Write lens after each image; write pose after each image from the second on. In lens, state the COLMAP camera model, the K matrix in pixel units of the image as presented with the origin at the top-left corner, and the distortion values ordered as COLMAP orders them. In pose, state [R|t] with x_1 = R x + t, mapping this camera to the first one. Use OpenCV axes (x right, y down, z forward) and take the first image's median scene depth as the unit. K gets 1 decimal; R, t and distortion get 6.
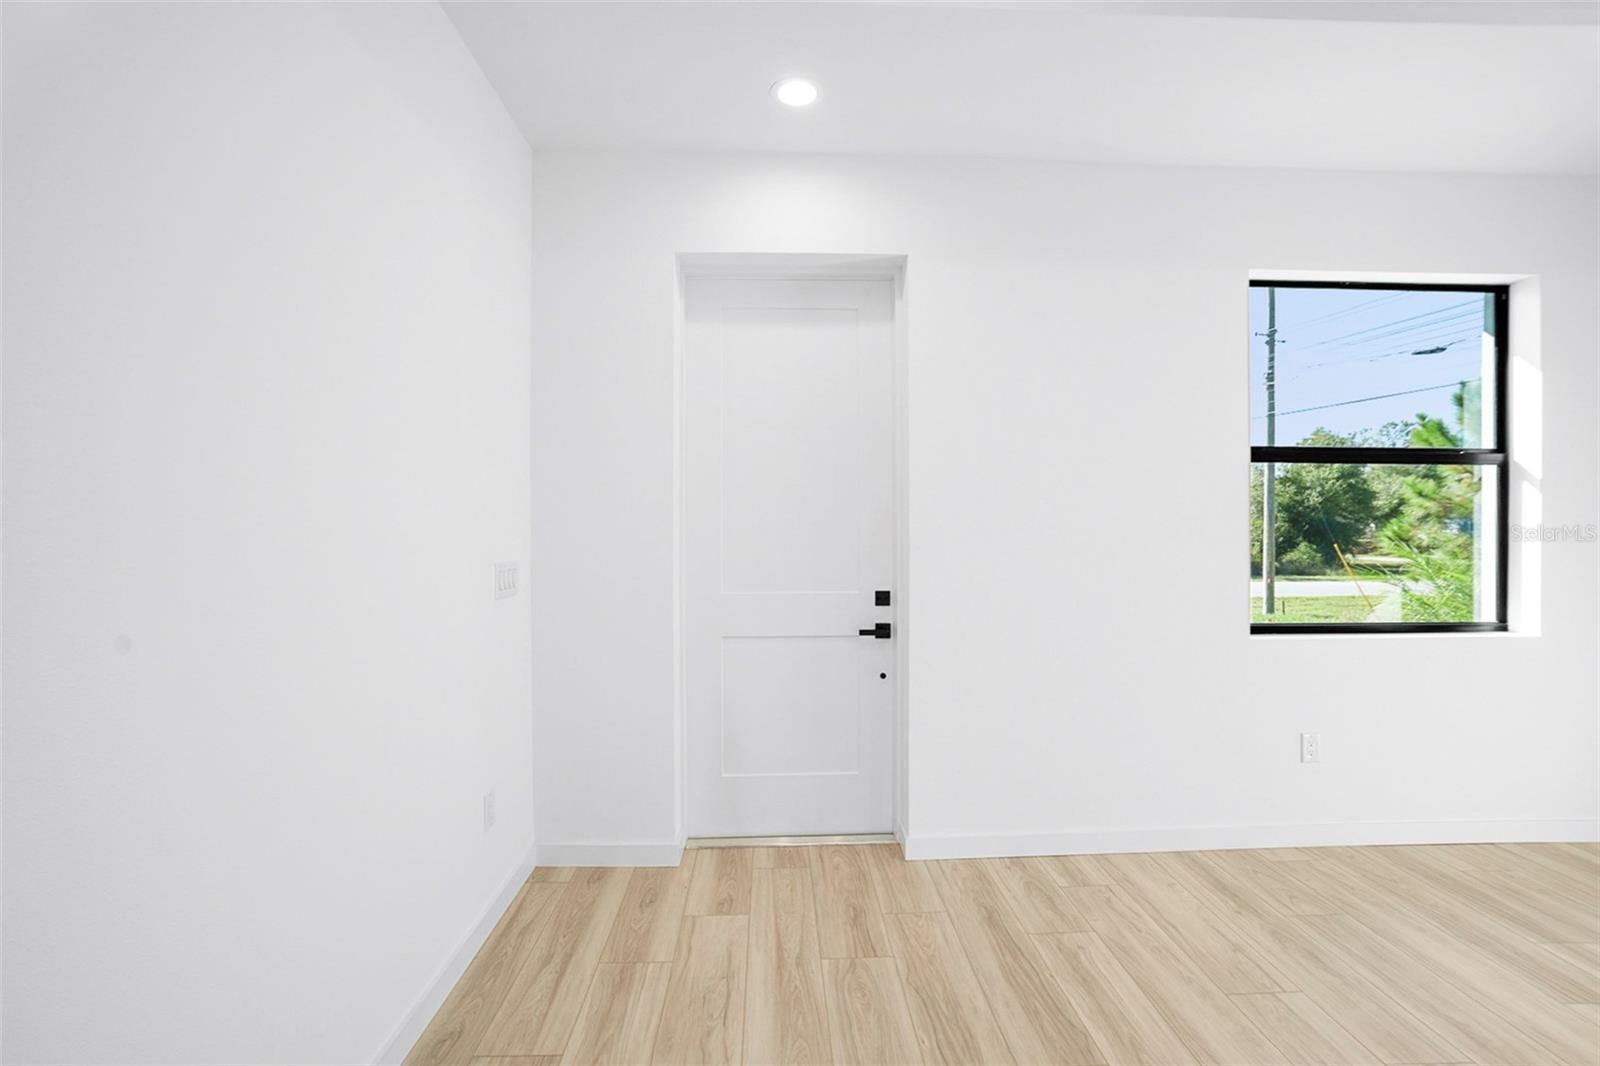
lens RADIAL K [[717.1, 0, 785.3], [0, 717.1, 530.5], [0, 0, 1]] dist [-0.026568, 0.004632]
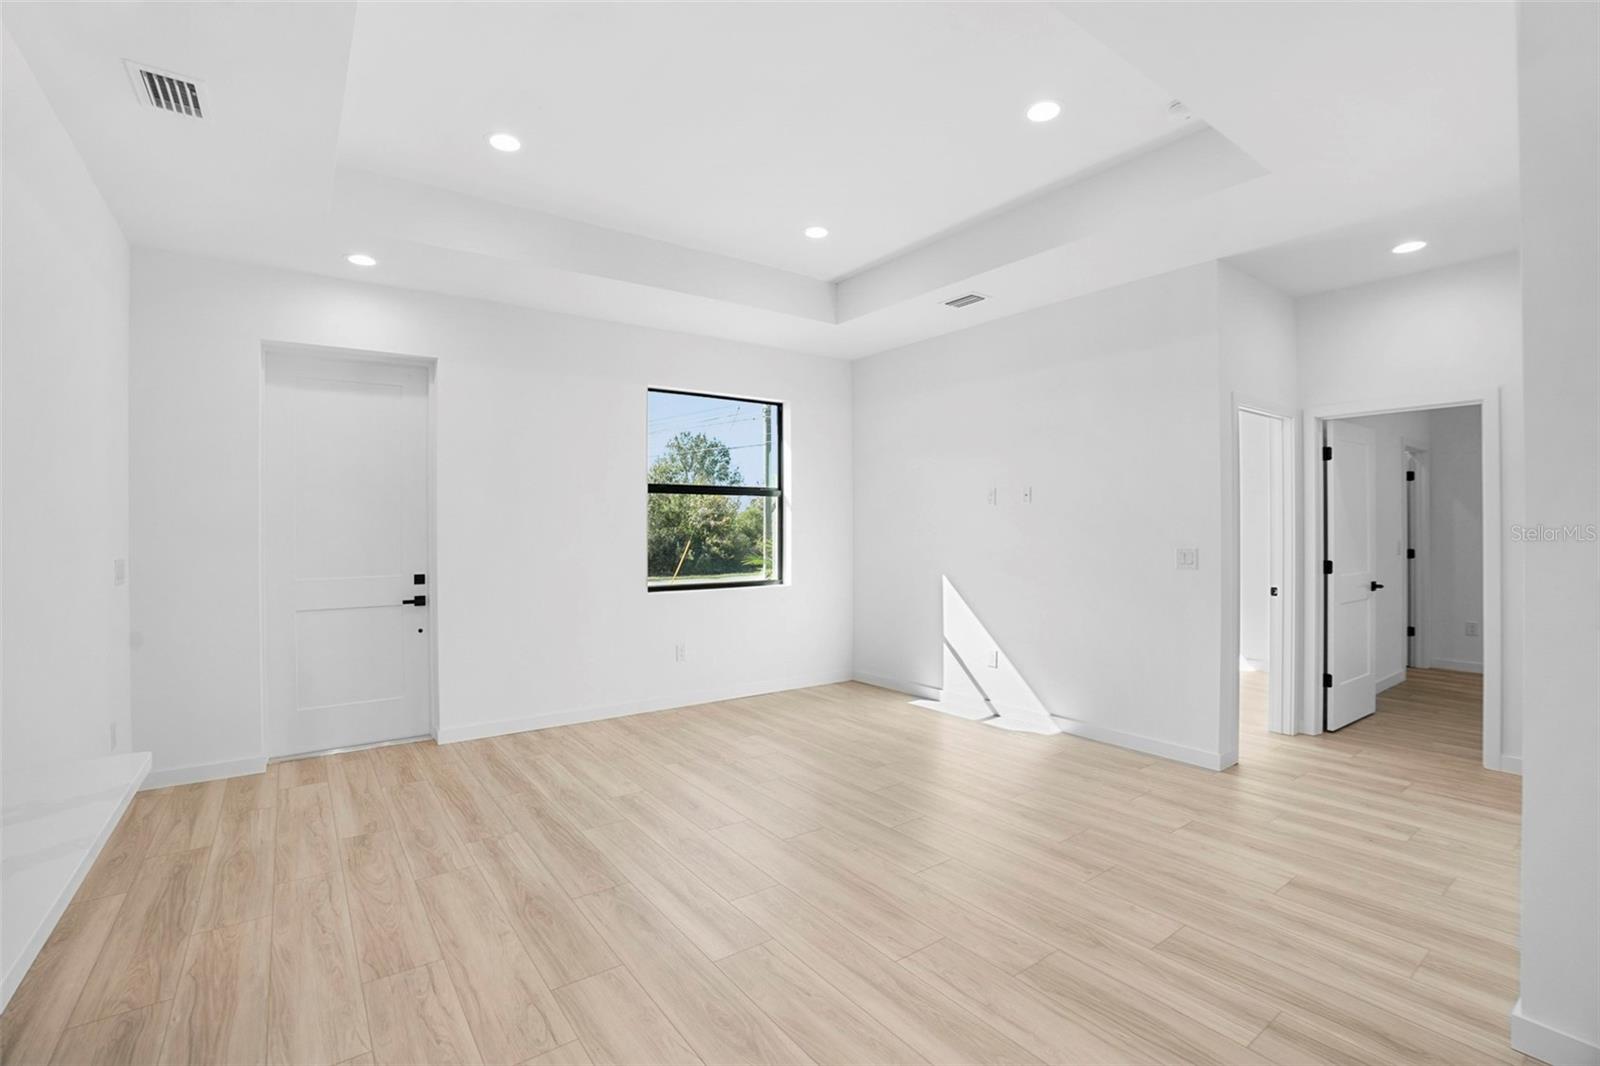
lens RADIAL K [[717.1, 0, 764.3], [0, 717.1, 535.6], [0, 0, 1]] dist [-0.026568, 0.004632]
pose [[0.843393, -0.010819, 0.537188, -0.065143], [0.012576, 0.999921, 0.000395, 0.012154], [-0.537150, 0.006423, 0.843462, -0.745297]]
